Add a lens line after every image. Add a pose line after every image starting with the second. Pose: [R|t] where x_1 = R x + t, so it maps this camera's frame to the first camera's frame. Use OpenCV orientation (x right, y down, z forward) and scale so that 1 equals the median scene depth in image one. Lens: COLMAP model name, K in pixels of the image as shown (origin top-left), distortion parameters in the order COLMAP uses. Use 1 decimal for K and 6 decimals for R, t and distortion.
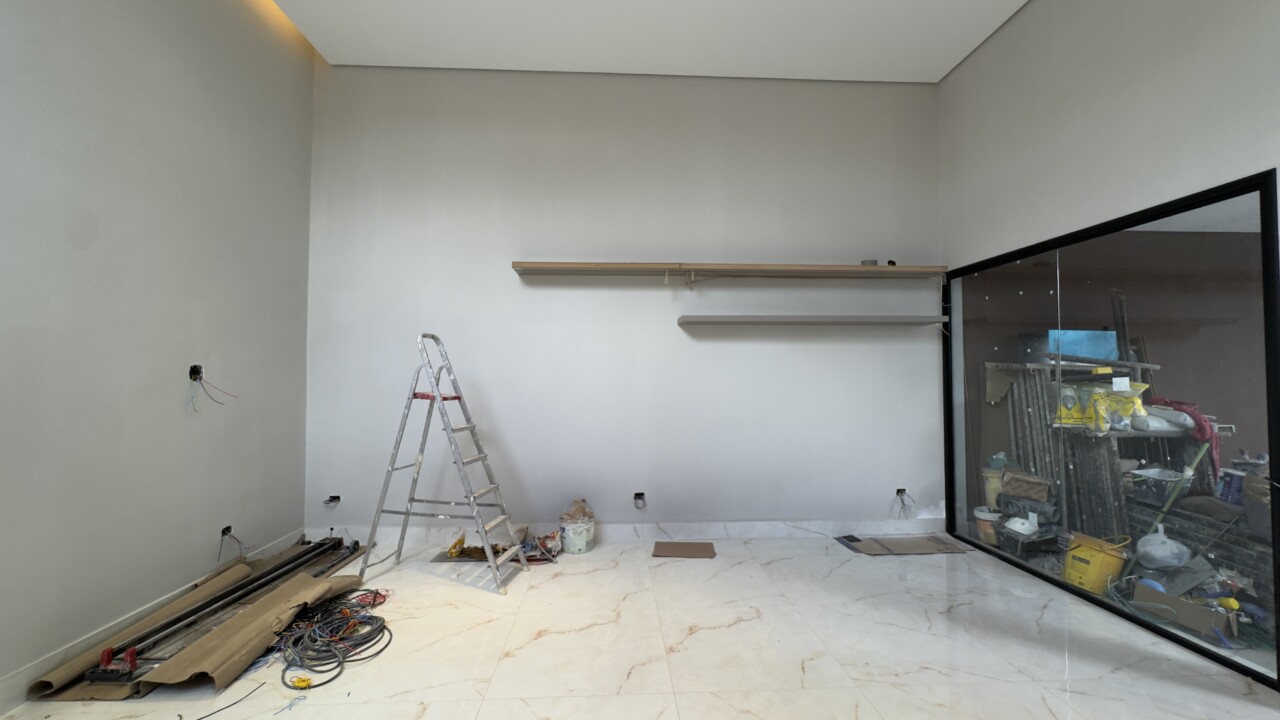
lens RADIAL K [[513.9, 0, 639.2], [0, 513.9, 358.4], [0, 0, 1]] dist [-0.002535, -0.000389]
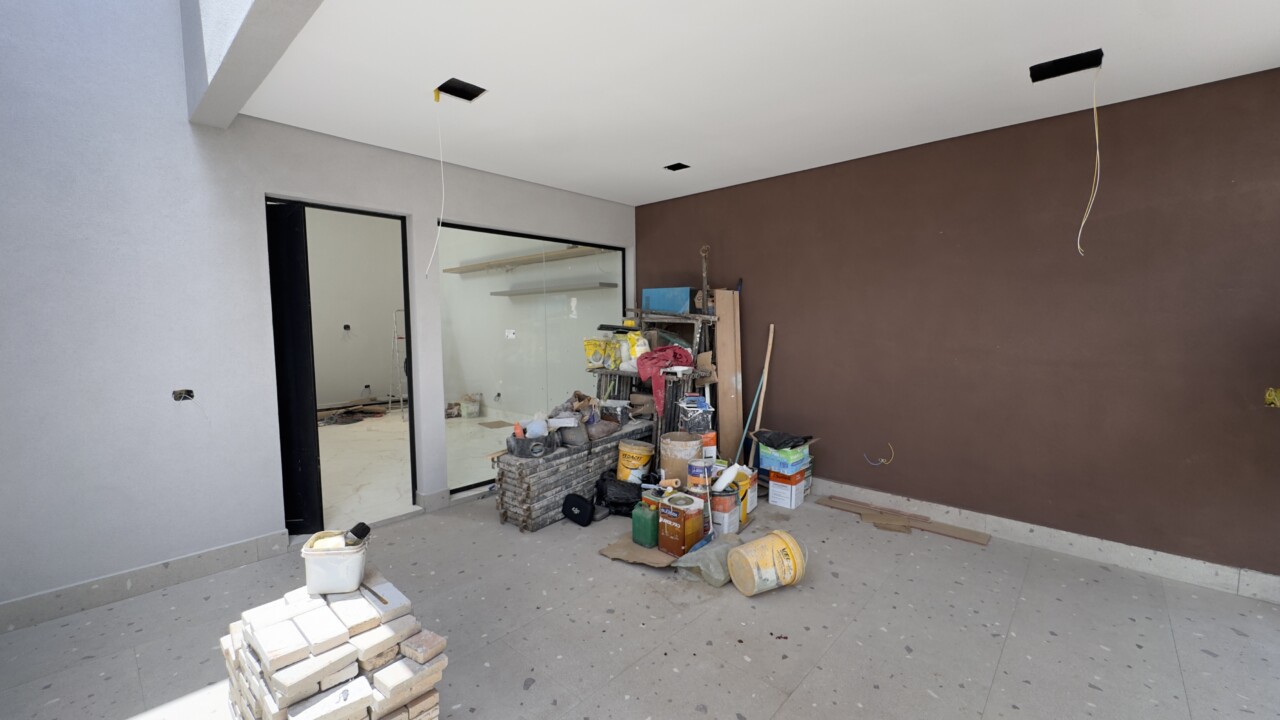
lens RADIAL K [[513.9, 0, 643.0], [0, 513.9, 364.3], [0, 0, 1]] dist [-0.002535, -0.000389]
pose [[0.705548, 0.049076, -0.706961, 1.735020], [0.035557, 0.993891, 0.104481, -0.004918], [0.707770, -0.098854, 0.699492, 0.133886]]
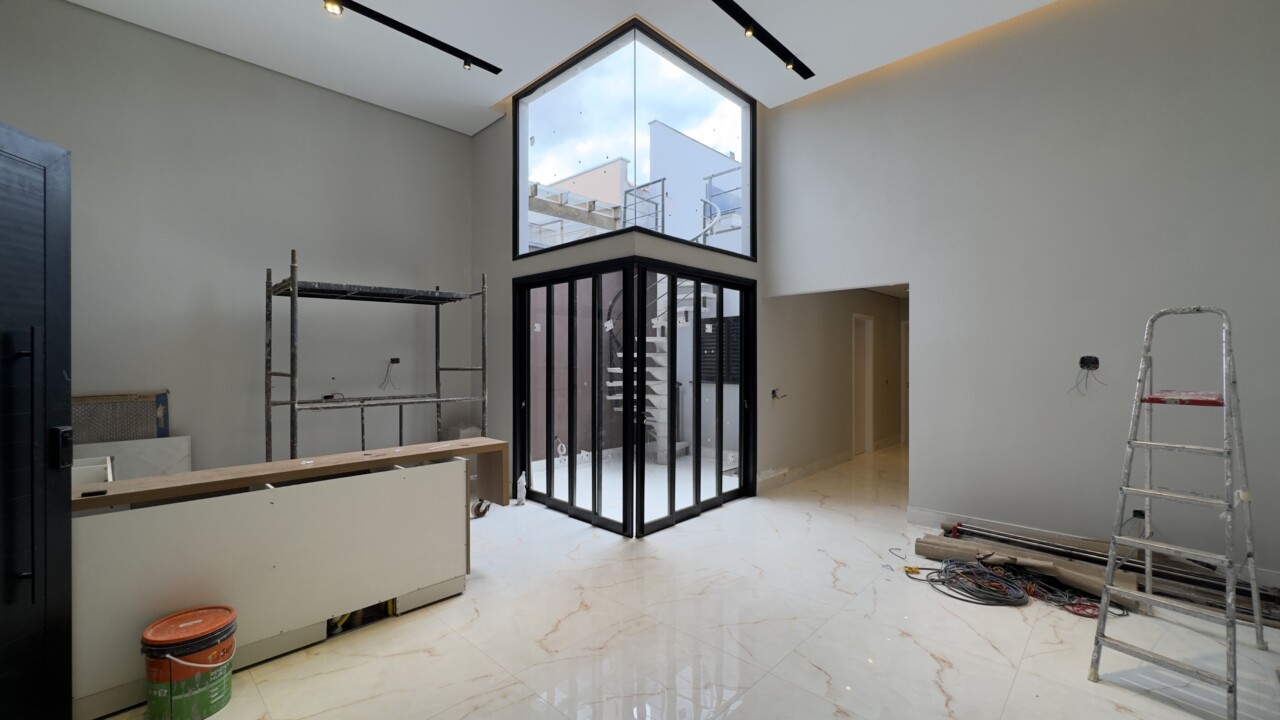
lens RADIAL K [[513.9, 0, 636.1], [0, 513.9, 360.8], [0, 0, 1]] dist [-0.002535, -0.000389]
pose [[-0.734992, 0.004043, -0.678064, 0.545418], [0.026152, 0.999407, -0.022389, 0.017649], [0.677571, -0.034188, -0.734662, 0.899996]]
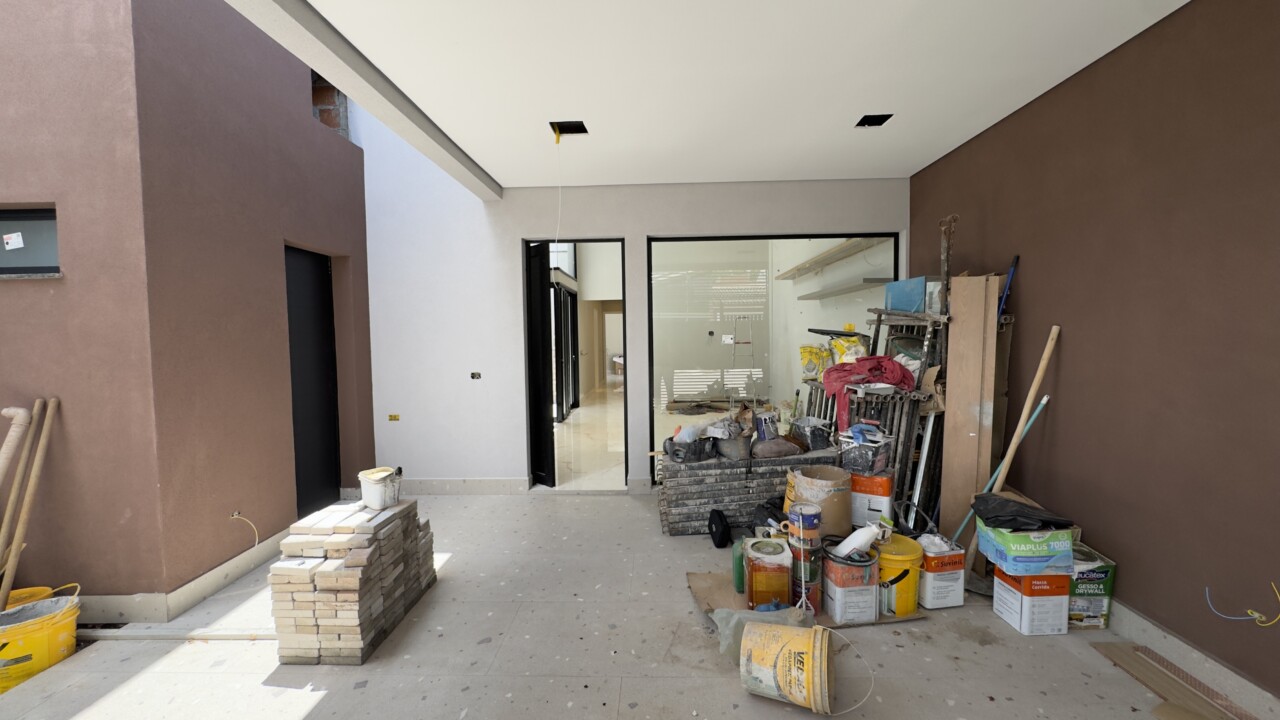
lens RADIAL K [[513.9, 0, 638.9], [0, 513.9, 363.8], [0, 0, 1]] dist [-0.002535, -0.000389]
pose [[-0.087404, 0.055523, -0.994624, 1.864592], [0.047978, 0.997521, 0.051469, 0.023983], [0.995017, -0.043222, -0.089852, 0.642242]]
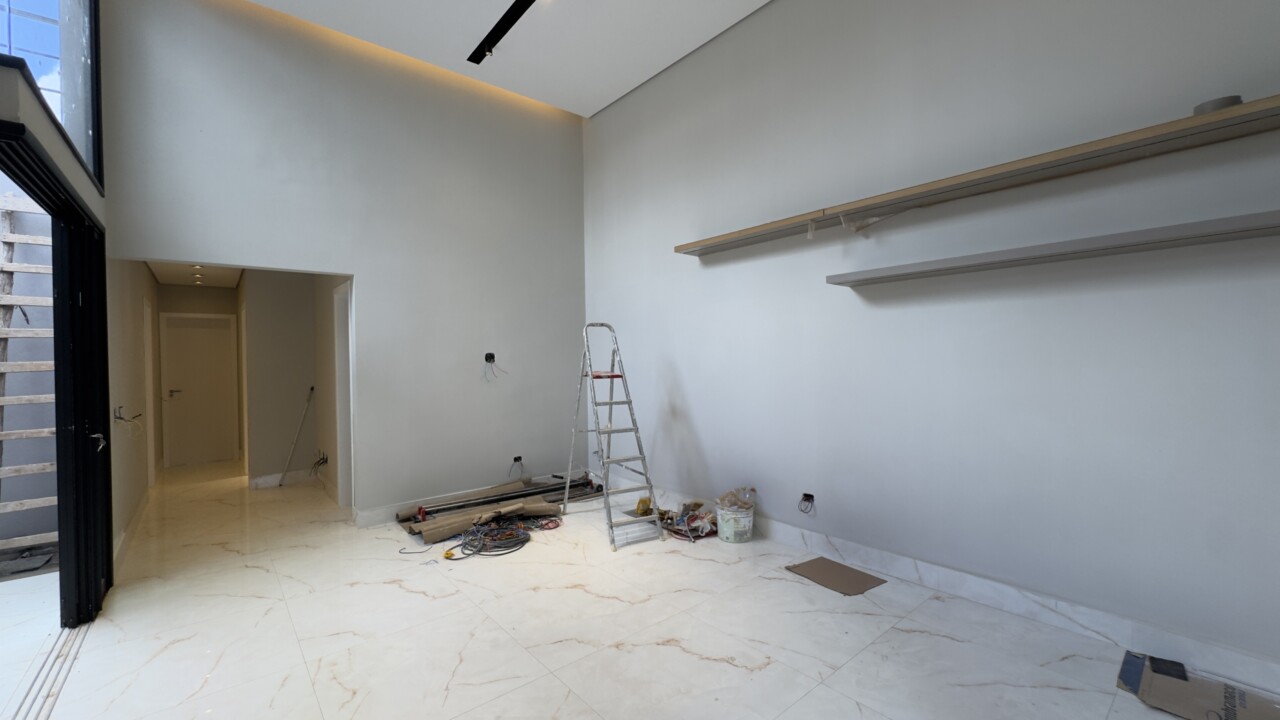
lens RADIAL K [[513.9, 0, 639.0], [0, 513.9, 360.2], [0, 0, 1]] dist [-0.002535, -0.000389]
pose [[0.598399, -0.004844, -0.801183, 0.550662], [0.045061, 0.998602, 0.027619, 0.009450], [0.799930, -0.052629, 0.597781, 0.316437]]
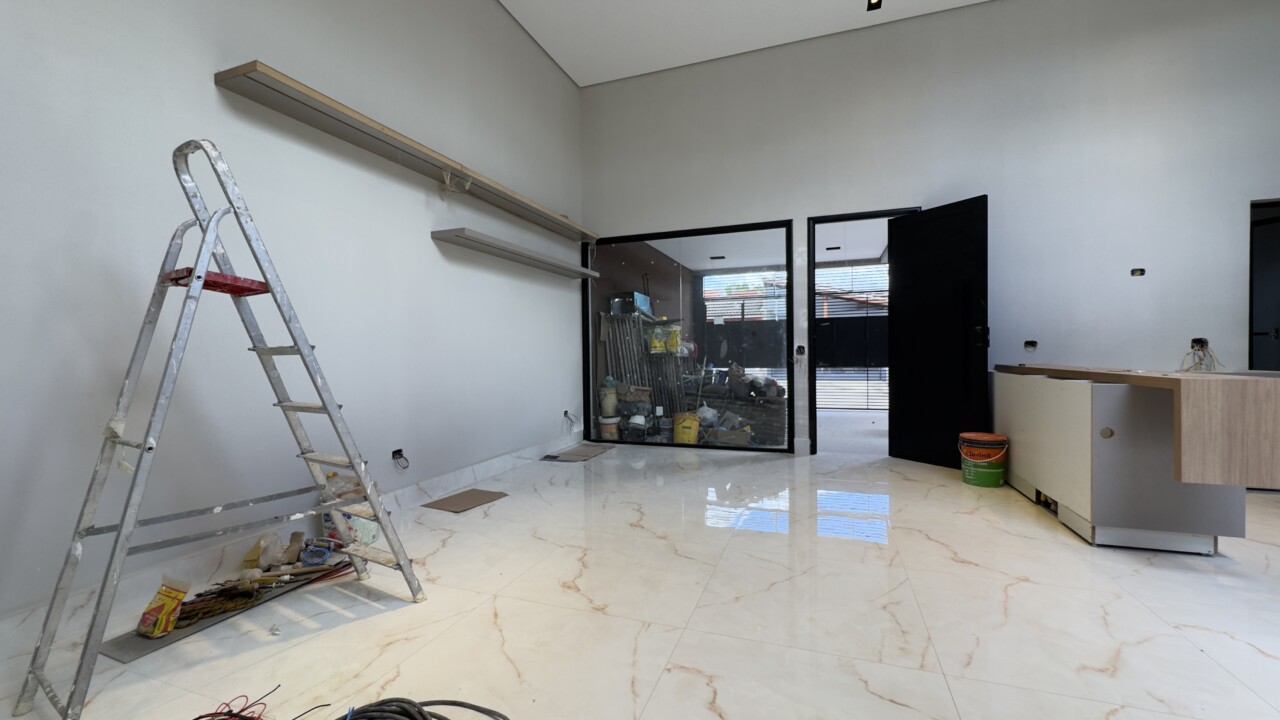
lens RADIAL K [[513.9, 0, 639.0], [0, 513.9, 358.7], [0, 0, 1]] dist [-0.002535, -0.000389]
pose [[0.390568, -0.012730, 0.920486, -0.605928], [-0.021872, 0.999494, 0.023103, 0.111119], [-0.920314, -0.029157, 0.390092, 0.412638]]
